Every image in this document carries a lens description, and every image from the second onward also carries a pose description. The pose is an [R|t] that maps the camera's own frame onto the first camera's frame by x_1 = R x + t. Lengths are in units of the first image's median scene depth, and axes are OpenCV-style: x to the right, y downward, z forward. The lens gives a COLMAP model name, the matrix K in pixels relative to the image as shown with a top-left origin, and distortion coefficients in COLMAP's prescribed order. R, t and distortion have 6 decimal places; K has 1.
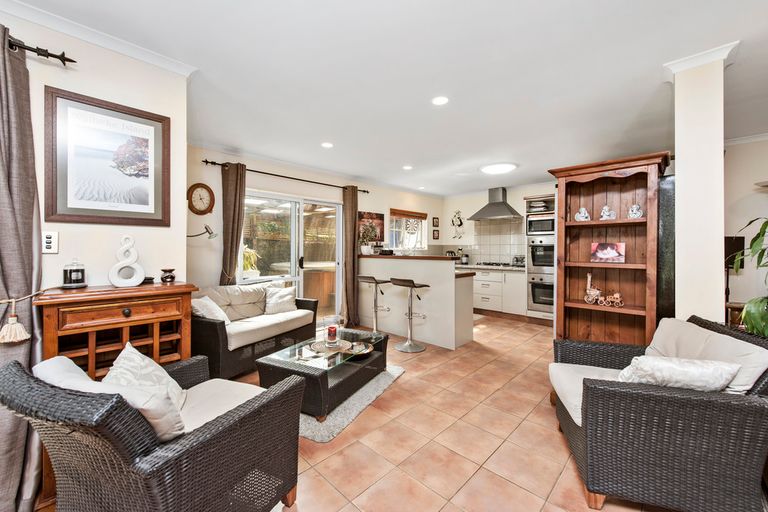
lens RADIAL K [[302.1, 0, 381.0], [0, 302.1, 253.6], [0, 0, 1]] dist [0.002197, -0.000164]
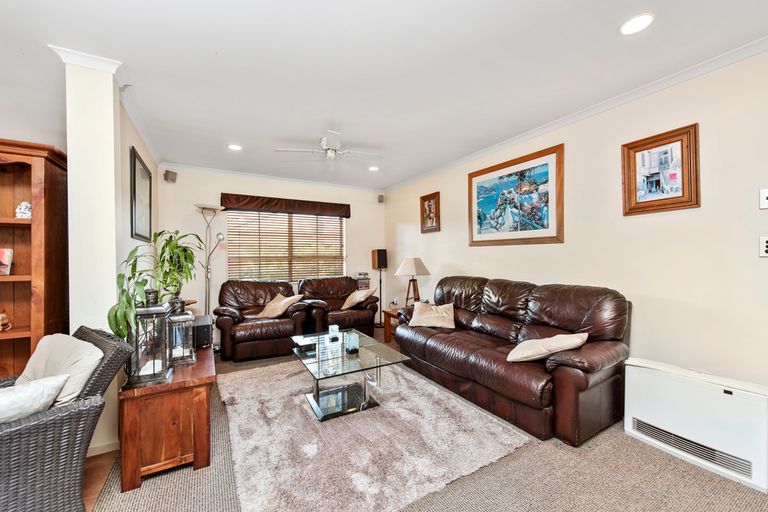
lens RADIAL K [[304.8, 0, 386.3], [0, 304.8, 262.3], [0, 0, 1]] dist [0.010741, -0.000226]
pose [[0.267447, -0.018384, 0.963397, 0.164133], [0.015815, 0.999767, 0.014688, 0.001749], [-0.963443, 0.011308, 0.267676, -0.087416]]
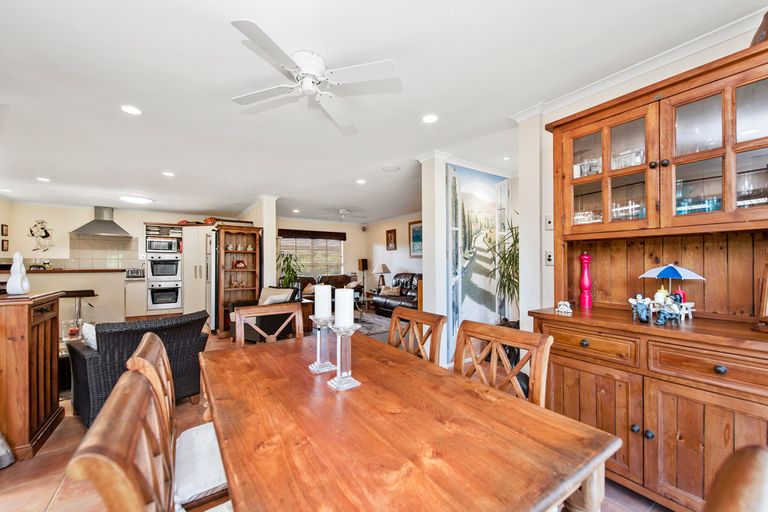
lens RADIAL K [[304.8, 0, 386.3], [0, 304.8, 262.3], [0, 0, 1]] dist [0.010741, -0.000226]
pose [[0.192446, 0.002280, 0.981305, -0.763202], [0.013713, 0.999893, -0.005013, 0.003199], [-0.981212, 0.014422, 0.192394, -0.311784]]
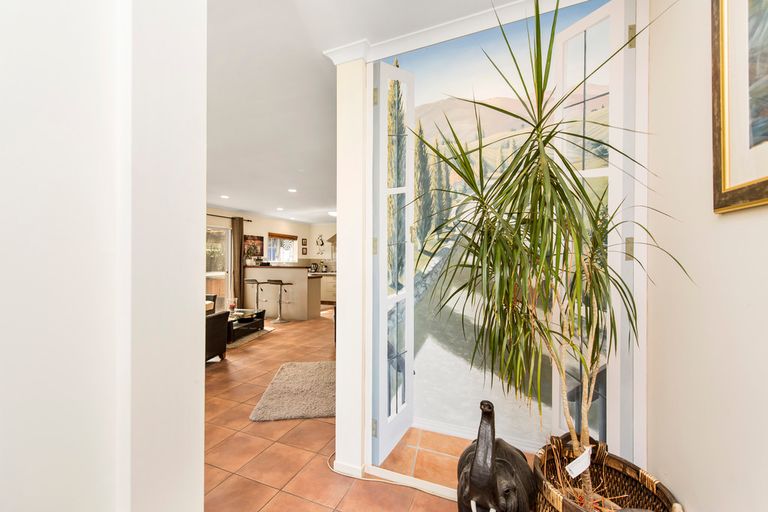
lens RADIAL K [[304.8, 0, 386.3], [0, 304.8, 262.3], [0, 0, 1]] dist [0.010741, -0.000226]
pose [[0.926094, 0.001774, 0.377288, 0.004403], [0.002508, 0.999938, -0.010857, 0.006883], [-0.377284, 0.011001, 0.926032, -0.736832]]
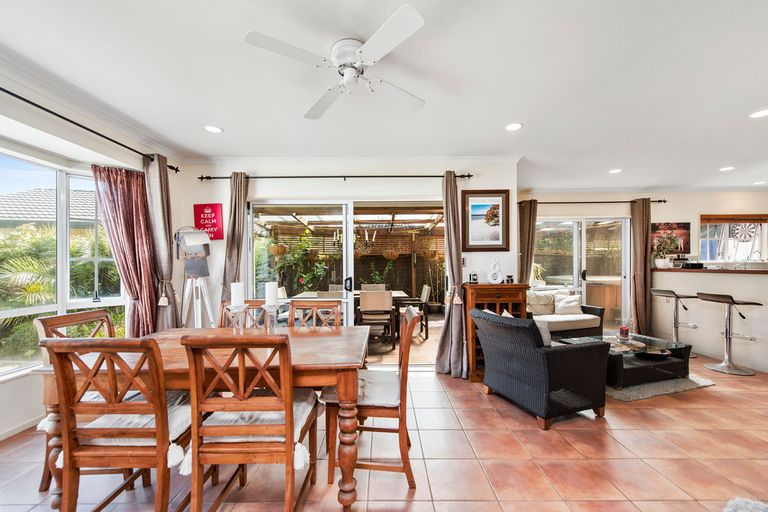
lens RADIAL K [[304.0, 0, 379.7], [0, 304.0, 267.0], [0, 0, 1]] dist [0.000549, -0.000171]
pose [[0.696754, -0.001961, -0.717307, 0.021763], [-0.000364, 0.999995, -0.003088, 0.003576], [0.717310, 0.002413, 0.696750, -0.383359]]
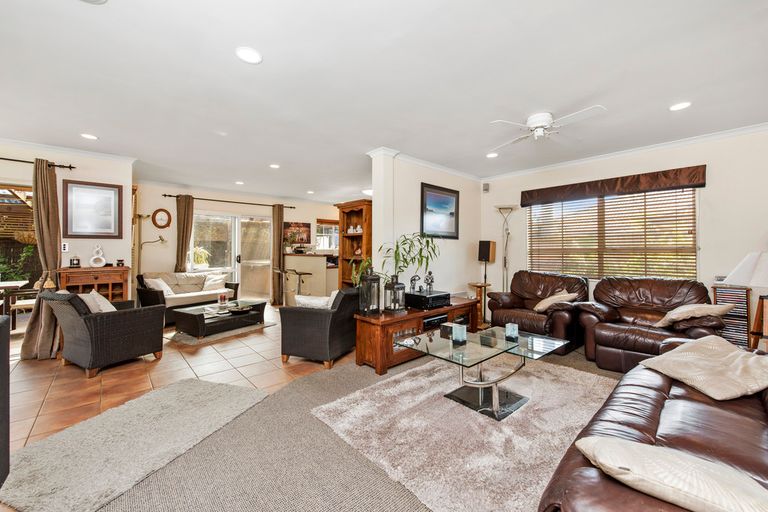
lens RADIAL K [[302.1, 0, 381.0], [0, 302.1, 253.6], [0, 0, 1]] dist [0.002197, -0.000164]
pose [[0.997720, -0.001502, -0.067478, 0.584045], [0.001570, 0.999998, 0.000959, 0.004654], [0.067477, -0.001063, 0.997720, -0.453940]]
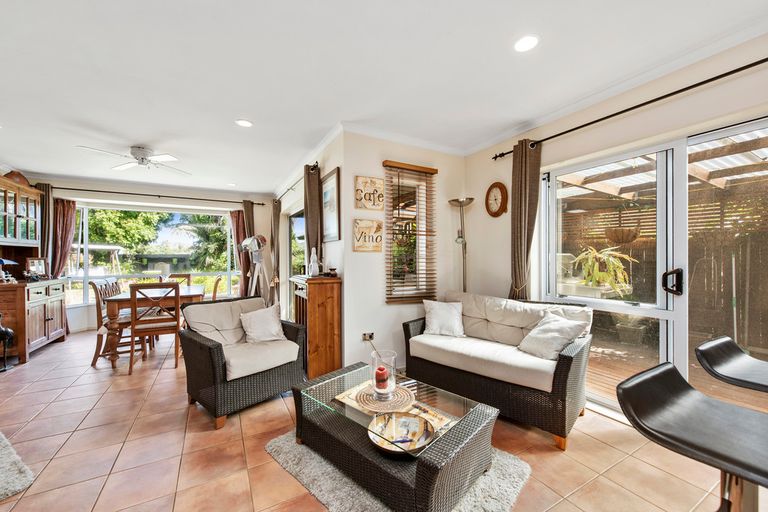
lens RADIAL K [[304.8, 0, 386.3], [0, 304.8, 262.3], [0, 0, 1]] dist [0.010741, -0.000226]
pose [[-0.269051, 0.011278, -0.963060, 0.335716], [-0.004548, 0.999905, 0.012980, -0.000857], [0.963115, 0.007872, -0.268974, 0.807738]]
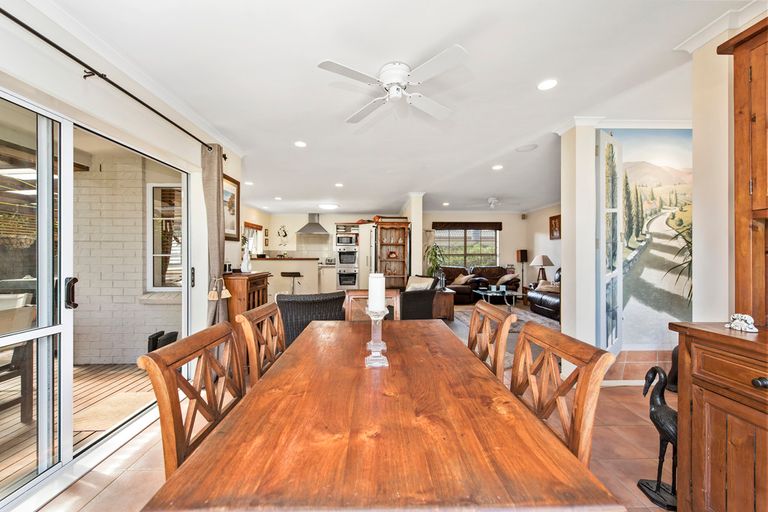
lens RADIAL K [[302.1, 0, 381.0], [0, 302.1, 253.6], [0, 0, 1]] dist [0.002197, -0.000164]
pose [[0.694864, 0.002499, 0.719137, -0.710227], [0.007310, 0.999918, -0.010537, 0.005491], [-0.719104, 0.012579, 0.694788, -0.443659]]
